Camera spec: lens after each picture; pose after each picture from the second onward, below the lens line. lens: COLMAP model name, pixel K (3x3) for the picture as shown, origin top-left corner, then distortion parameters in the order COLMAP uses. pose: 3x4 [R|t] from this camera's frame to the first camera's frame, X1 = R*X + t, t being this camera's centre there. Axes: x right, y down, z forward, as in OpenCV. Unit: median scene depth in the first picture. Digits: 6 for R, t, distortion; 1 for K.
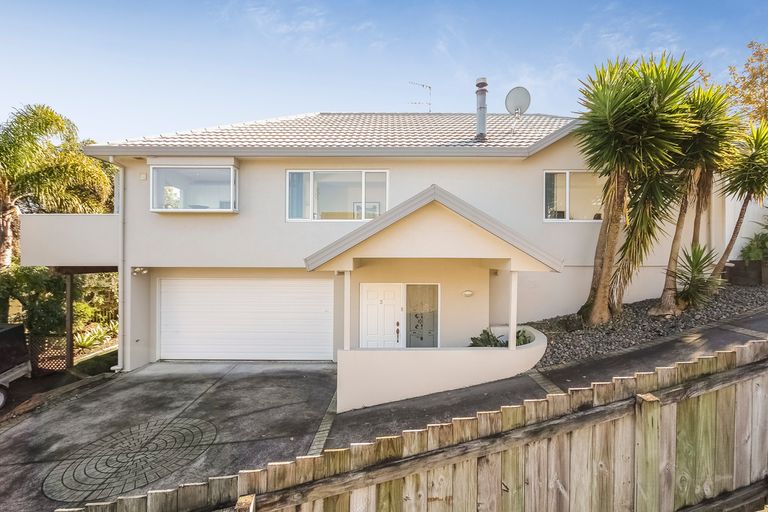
lens RADIAL K [[352.4, 0, 385.2], [0, 352.4, 256.5], [0, 0, 1]] dist [-0.003367, -0.005149]
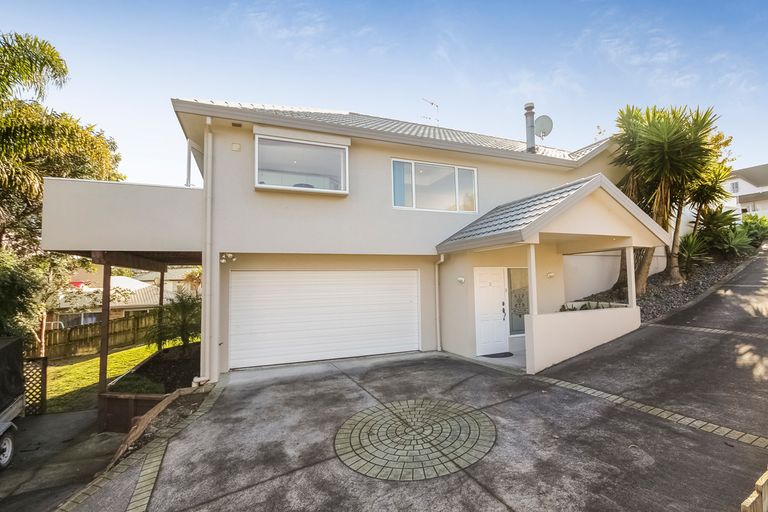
lens RADIAL K [[352.4, 0, 384.9], [0, 352.4, 257.5], [0, 0, 1]] dist [-0.003367, -0.005149]
pose [[0.928535, 0.005209, 0.371209, -0.729999], [0.020769, 0.997607, -0.065949, 0.112698], [-0.370664, 0.068946, 0.926205, 0.103225]]
